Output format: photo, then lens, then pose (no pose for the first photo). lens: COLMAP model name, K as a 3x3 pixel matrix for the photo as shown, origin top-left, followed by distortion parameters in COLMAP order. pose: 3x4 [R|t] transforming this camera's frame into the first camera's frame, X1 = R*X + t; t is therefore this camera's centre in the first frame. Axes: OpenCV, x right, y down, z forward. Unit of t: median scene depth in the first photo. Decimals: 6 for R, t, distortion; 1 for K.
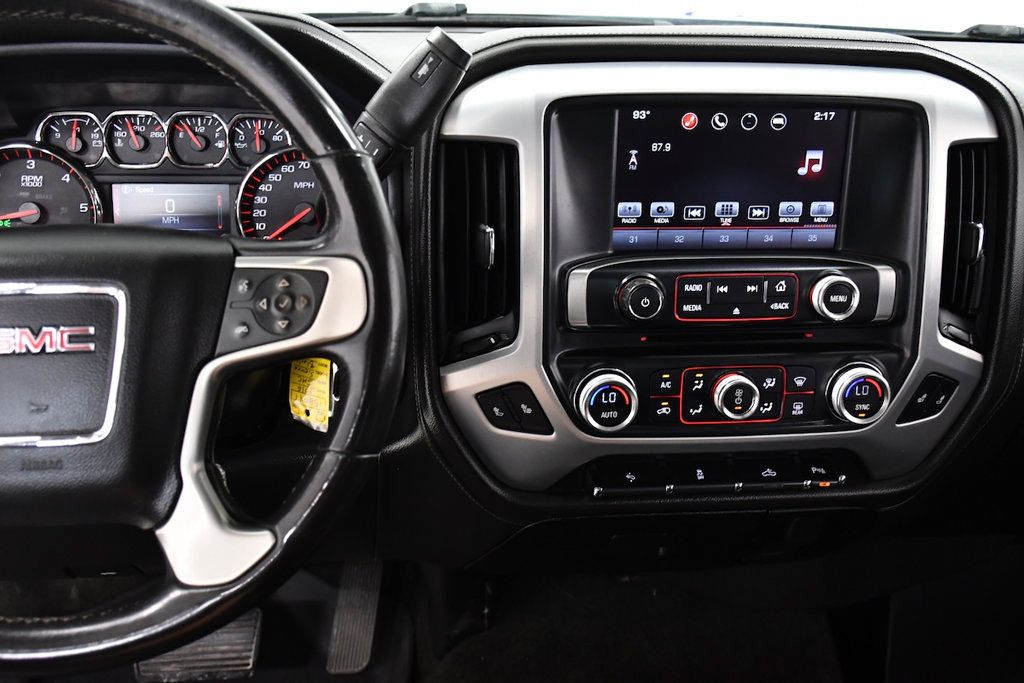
lens RADIAL K [[1160.2, 0, 514.9], [0, 1160.2, 333.6], [0, 0, 1]] dist [0.024039, 0.000000]
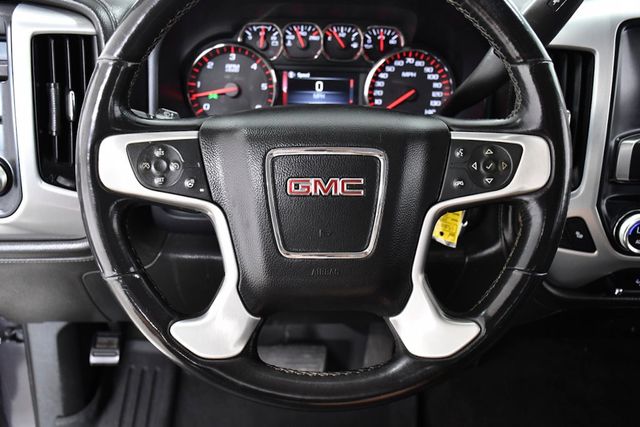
lens RADIAL K [[725.1, 0, 315.8], [0, 725.1, 217.9], [0, 0, 1]] dist [0.024039, 0.000000]
pose [[0.997394, 0.037120, -0.061862, -0.262709], [-0.031883, 0.995990, 0.083589, -0.022262], [0.064717, -0.081399, 0.994578, 0.068634]]
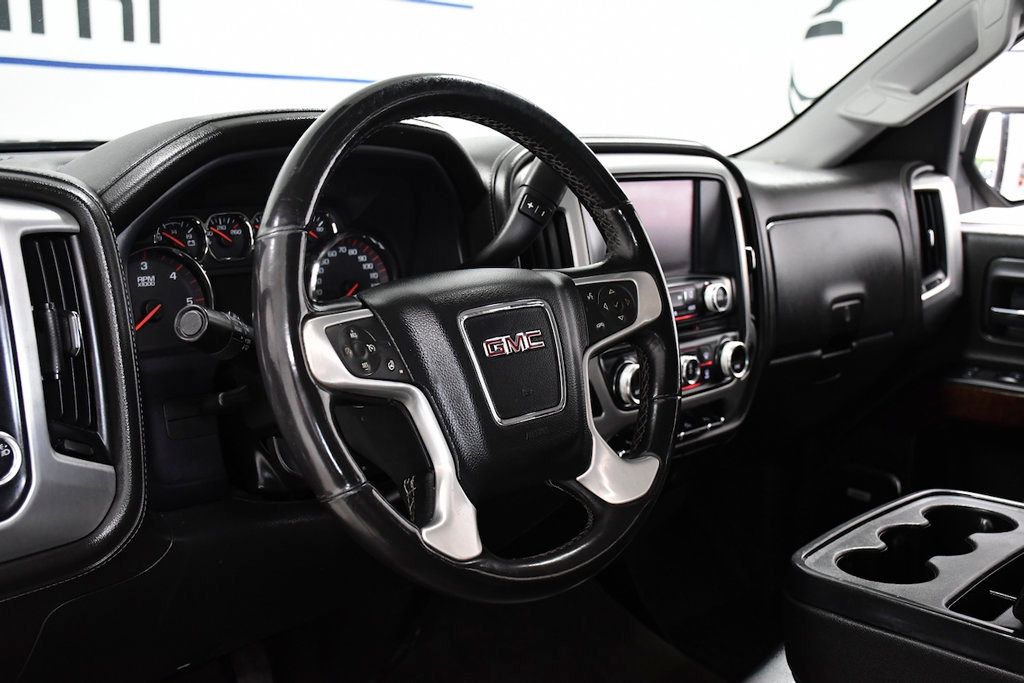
lens RADIAL K [[1161.6, 0, 510.3], [0, 1161.6, 342.8], [0, 0, 1]] dist [0.033583, 0.000000]
pose [[0.775536, -0.126433, 0.618514, -0.893858], [0.202281, 0.977852, -0.053747, 0.054358], [-0.598019, 0.166796, 0.783934, -0.035176]]
